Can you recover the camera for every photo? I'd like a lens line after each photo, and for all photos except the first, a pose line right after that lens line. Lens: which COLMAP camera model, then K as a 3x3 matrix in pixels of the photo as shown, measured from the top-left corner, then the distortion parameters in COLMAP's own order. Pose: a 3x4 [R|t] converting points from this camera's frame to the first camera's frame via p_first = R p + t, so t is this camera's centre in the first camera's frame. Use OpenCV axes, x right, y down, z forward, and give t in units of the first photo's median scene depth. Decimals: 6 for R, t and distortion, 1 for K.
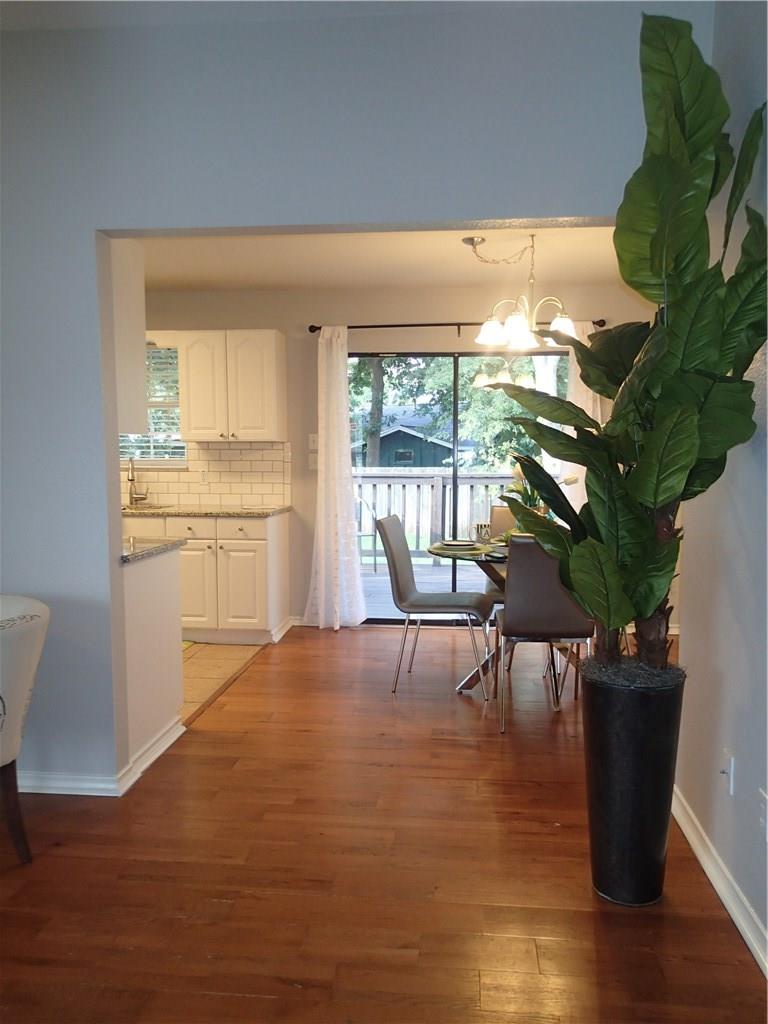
lens RADIAL K [[766.6, 0, 383.6], [0, 766.6, 514.0], [0, 0, 1]] dist [0.024231, -0.006951]
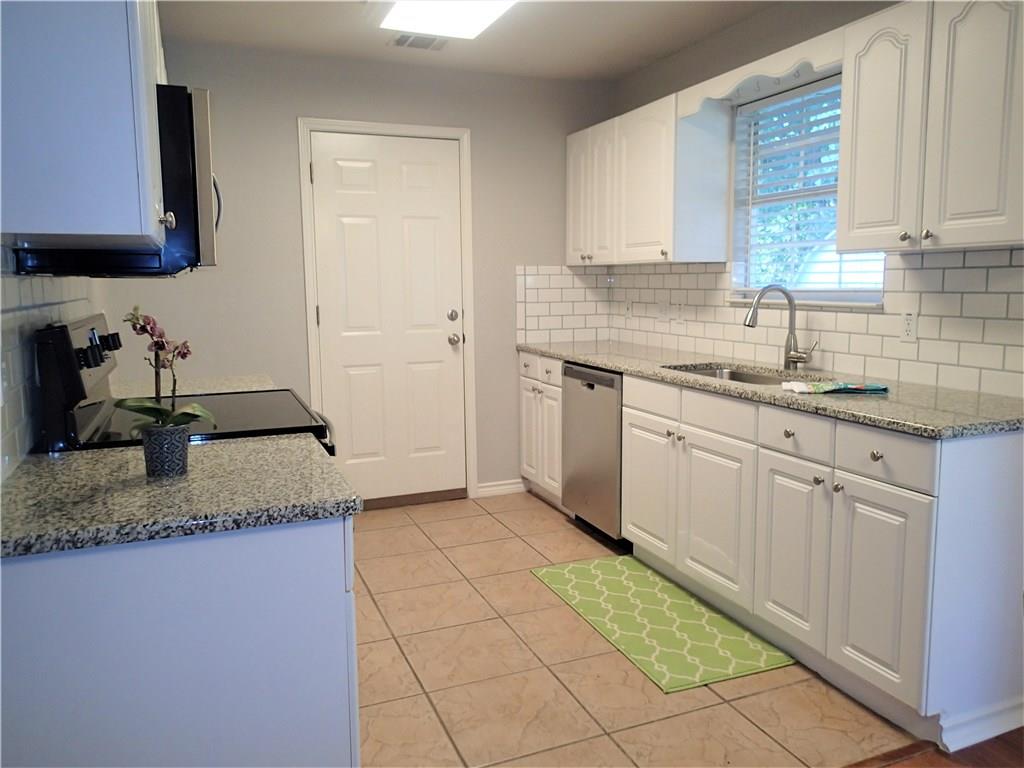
lens RADIAL K [[766.6, 0, 520.9], [0, 766.6, 375.5], [0, 0, 1]] dist [0.024231, -0.006951]
pose [[0.487175, 0.100620, -0.867488, 0.080114], [-0.057294, 0.994883, 0.083220, -0.047213], [0.871423, 0.009160, 0.490447, 0.590880]]
